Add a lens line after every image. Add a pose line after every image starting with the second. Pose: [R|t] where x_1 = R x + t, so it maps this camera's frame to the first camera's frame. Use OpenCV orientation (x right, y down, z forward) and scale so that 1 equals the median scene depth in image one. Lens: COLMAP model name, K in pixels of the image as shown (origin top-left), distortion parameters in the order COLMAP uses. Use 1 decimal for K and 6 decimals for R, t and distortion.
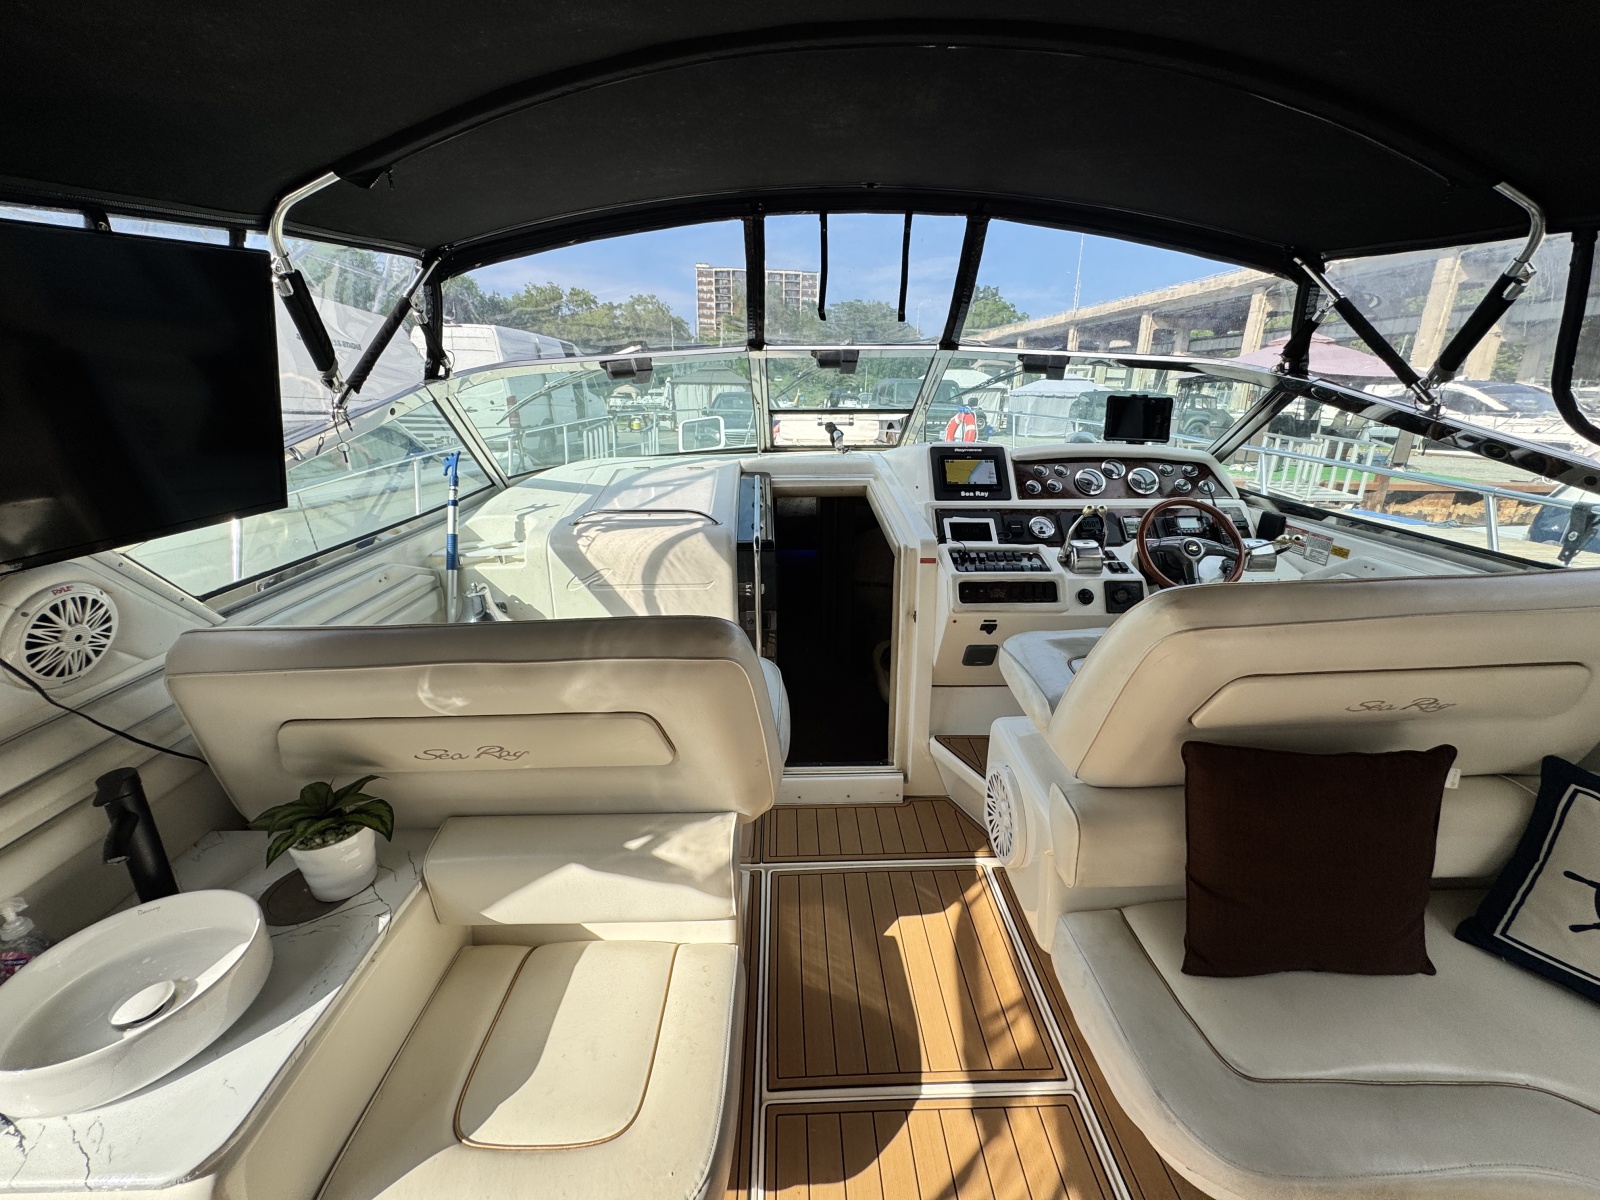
lens RADIAL K [[637.5, 0, 806.3], [0, 637.5, 614.4], [0, 0, 1]] dist [-0.007136, 0.000767]
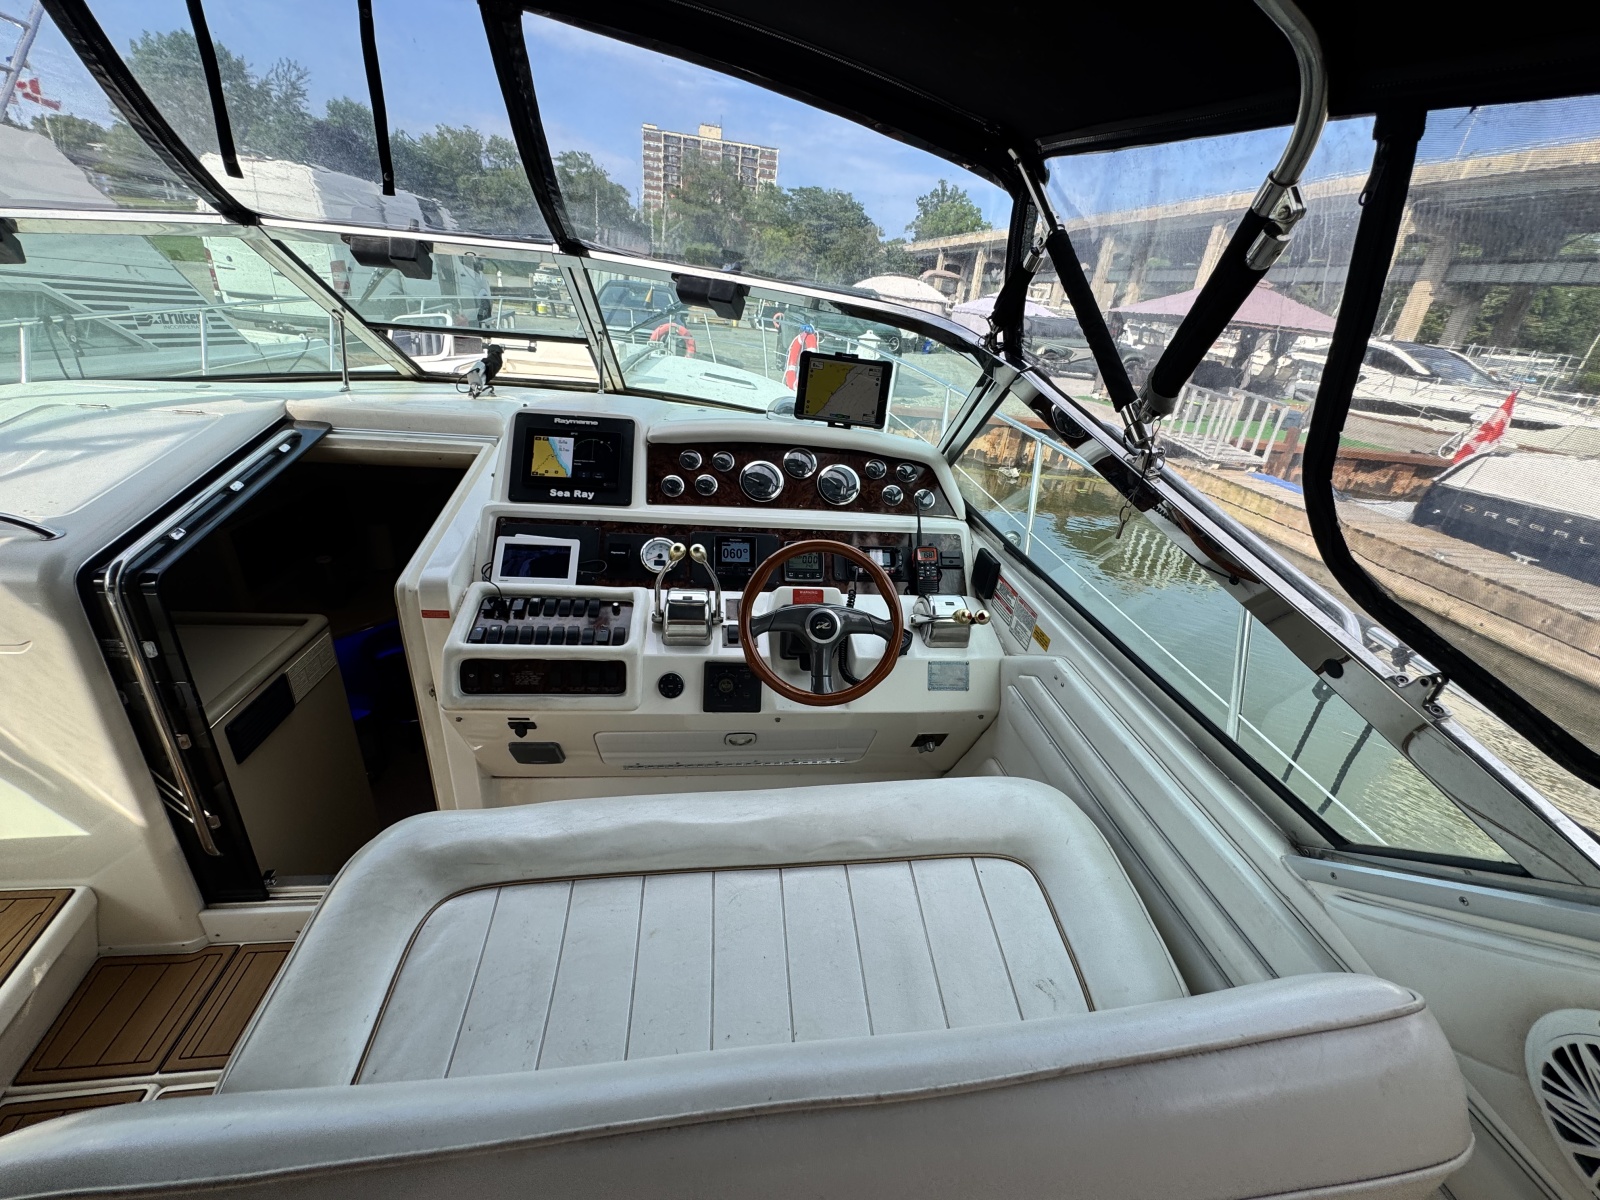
lens RADIAL K [[637.5, 0, 806.6], [0, 637.5, 610.5], [0, 0, 1]] dist [-0.007136, 0.000767]
pose [[0.991942, 0.033847, 0.122088, 0.427476], [-0.049576, 0.990510, 0.128186, -0.166400], [-0.116591, -0.133206, 0.984207, 0.312376]]
